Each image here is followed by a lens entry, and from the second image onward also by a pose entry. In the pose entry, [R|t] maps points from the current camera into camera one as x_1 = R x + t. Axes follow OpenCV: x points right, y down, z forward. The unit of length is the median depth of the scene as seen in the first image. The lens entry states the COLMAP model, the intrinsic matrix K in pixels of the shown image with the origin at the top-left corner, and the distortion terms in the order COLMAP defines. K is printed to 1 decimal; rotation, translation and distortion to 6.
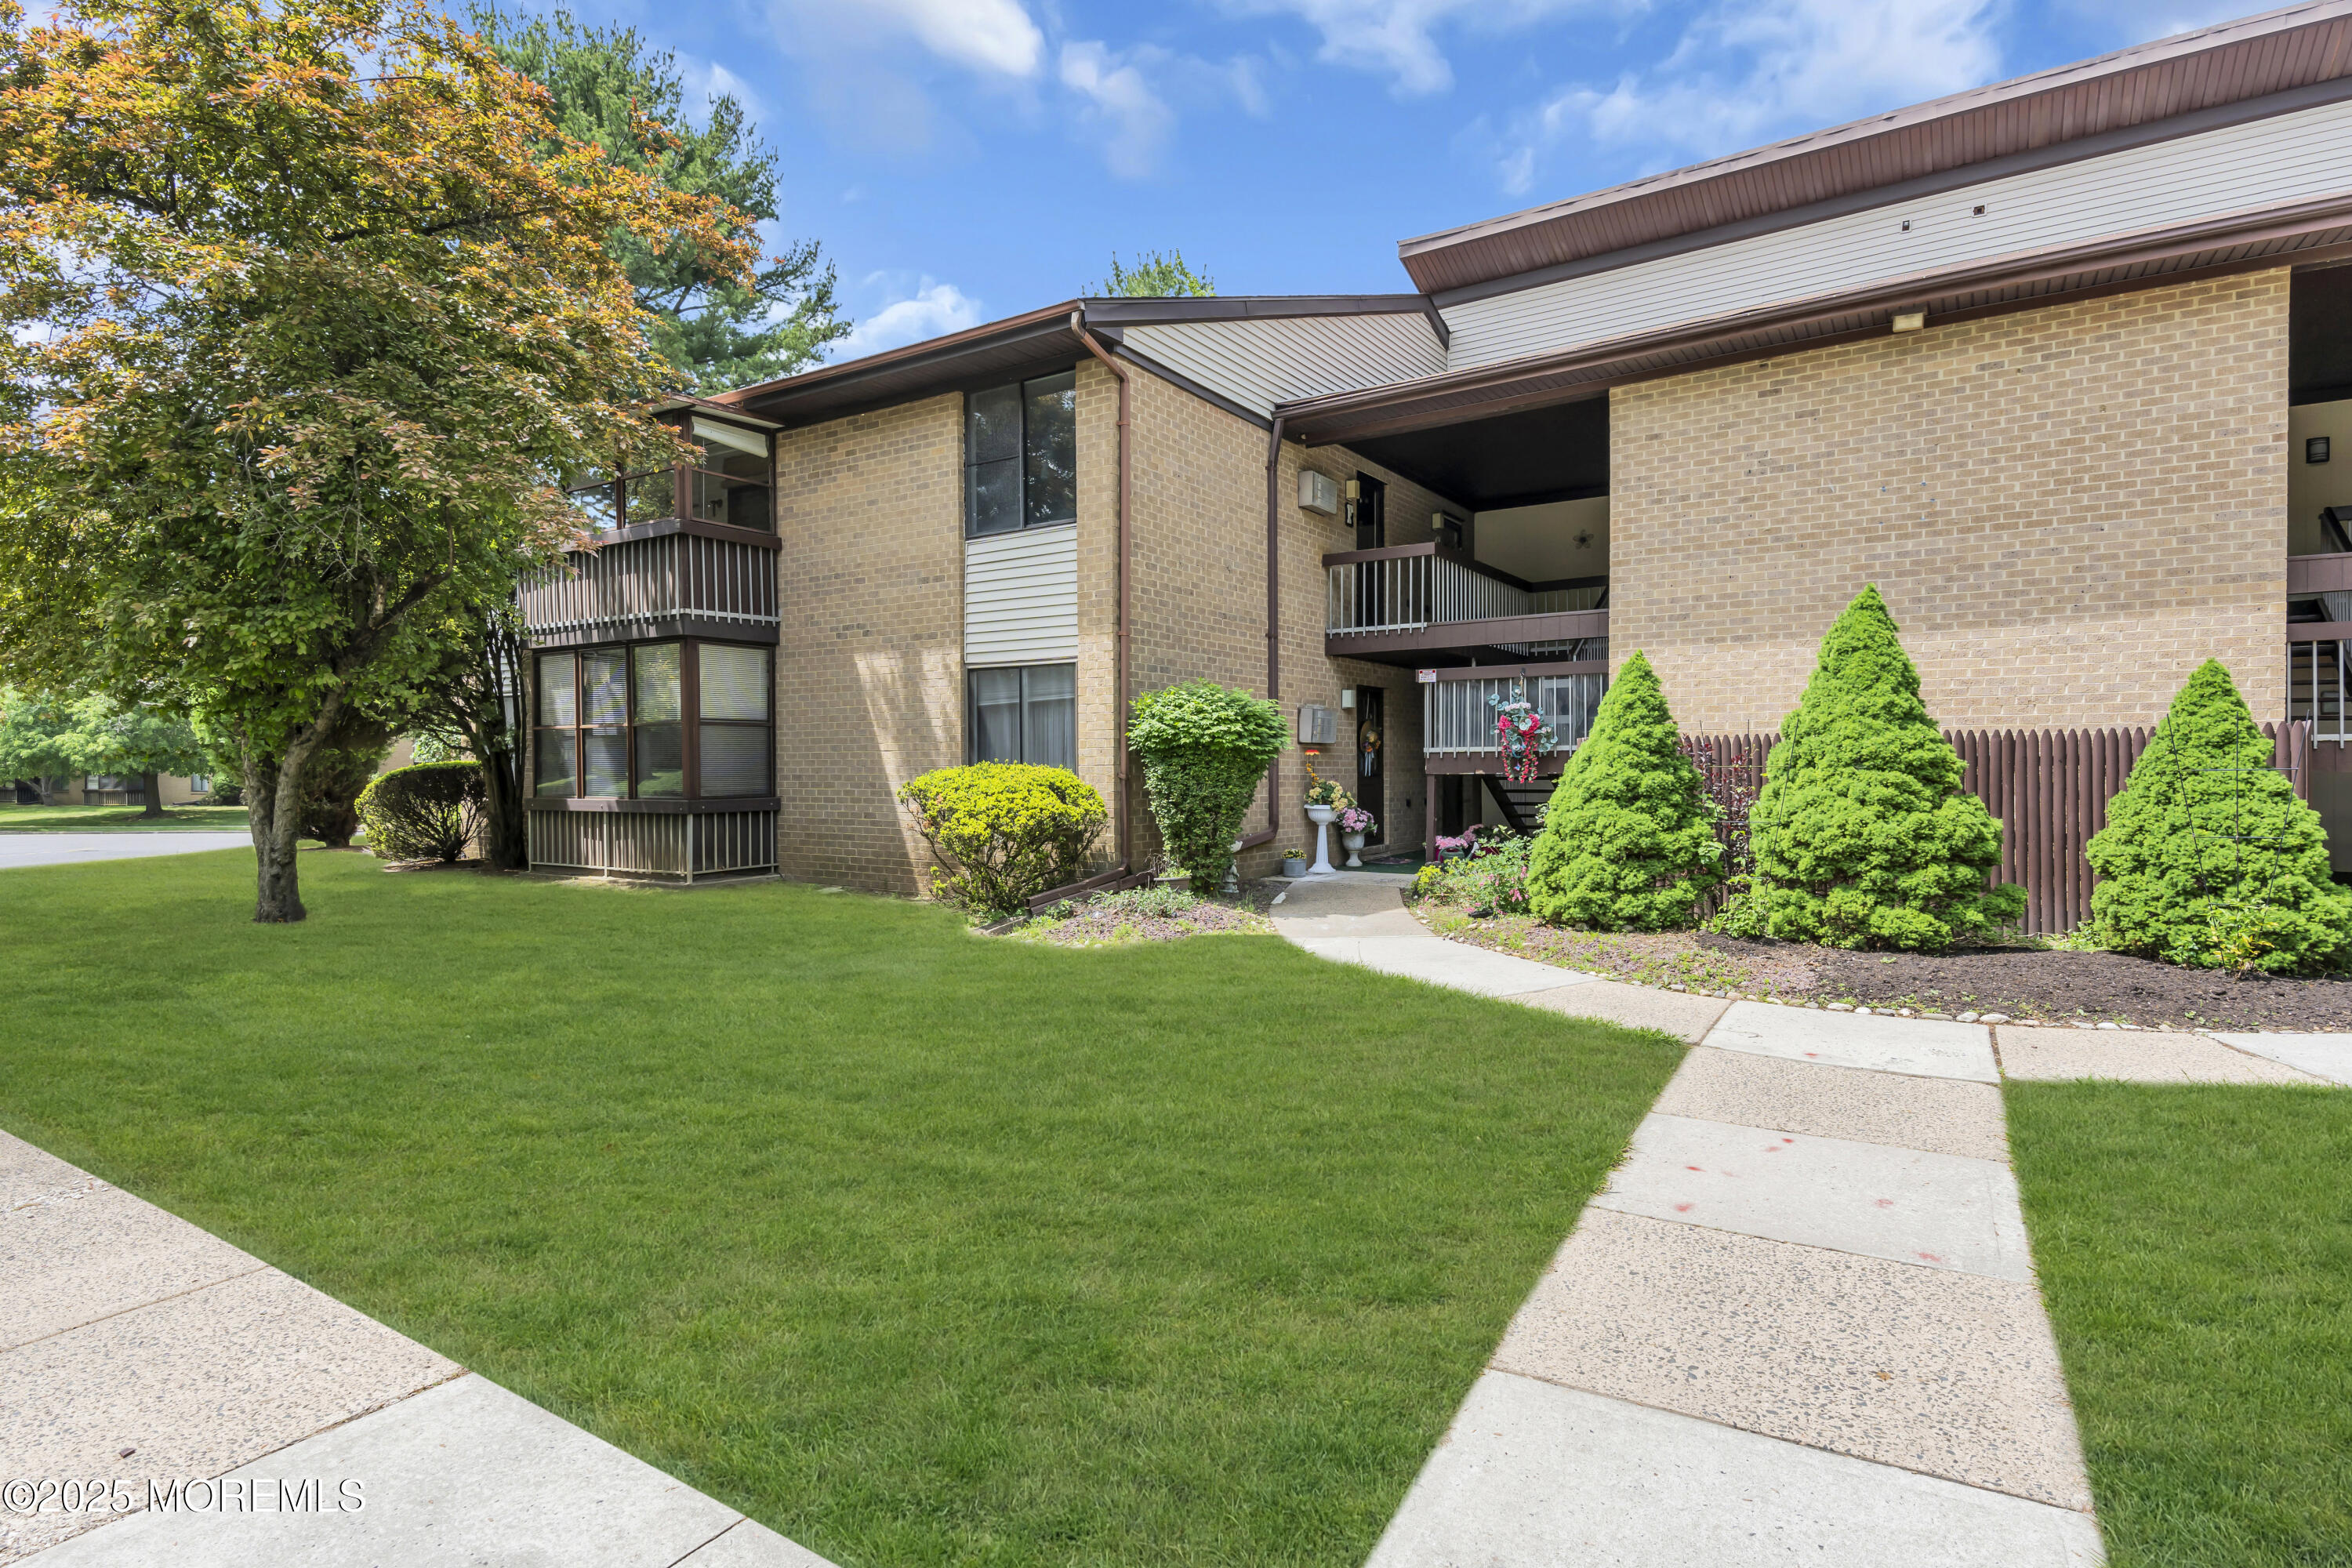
lens RADIAL K [[1202.3, 0, 1172.6], [0, 1202.3, 781.3], [0, 0, 1]] dist [0.004402, 0.000195]
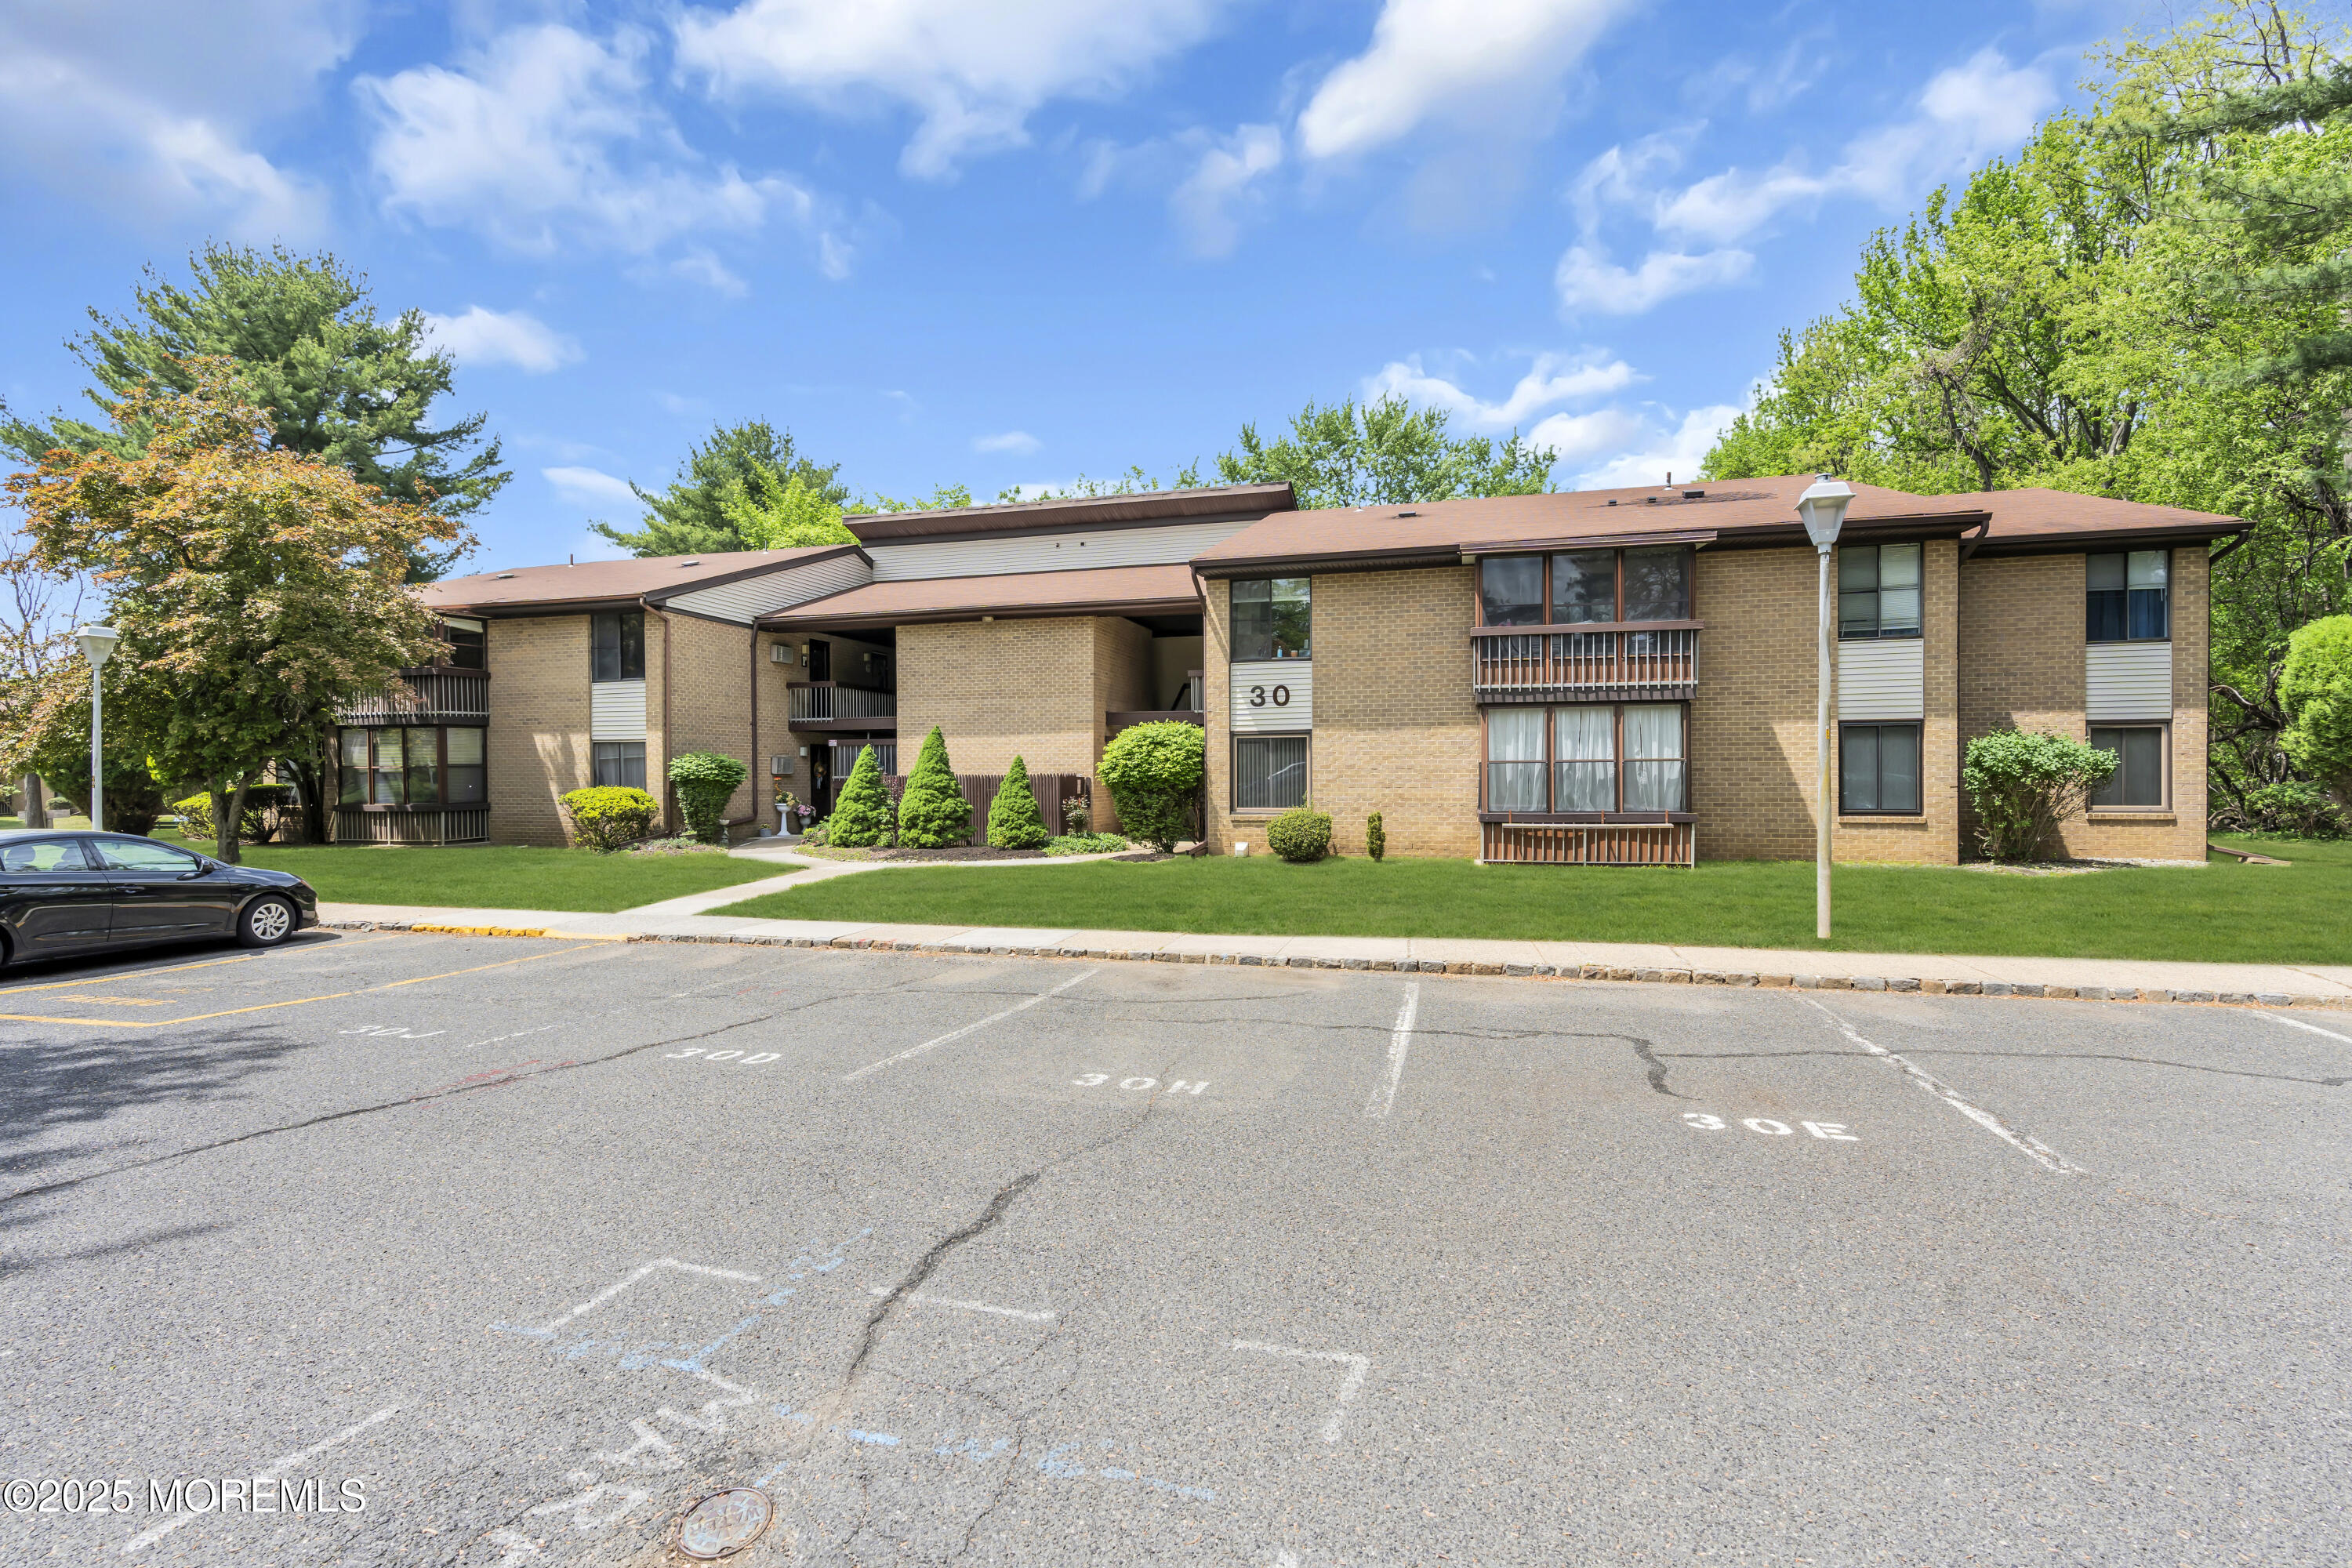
lens RADIAL K [[1063.8, 0, 1182.1], [0, 1063.8, 785.4], [0, 0, 1]] dist [-0.002378, -0.000087]
pose [[0.950942, -0.006717, 0.309298, 0.253214], [0.005741, 0.999975, 0.004066, -0.018210], [-0.309317, -0.002091, 0.950957, -1.186813]]
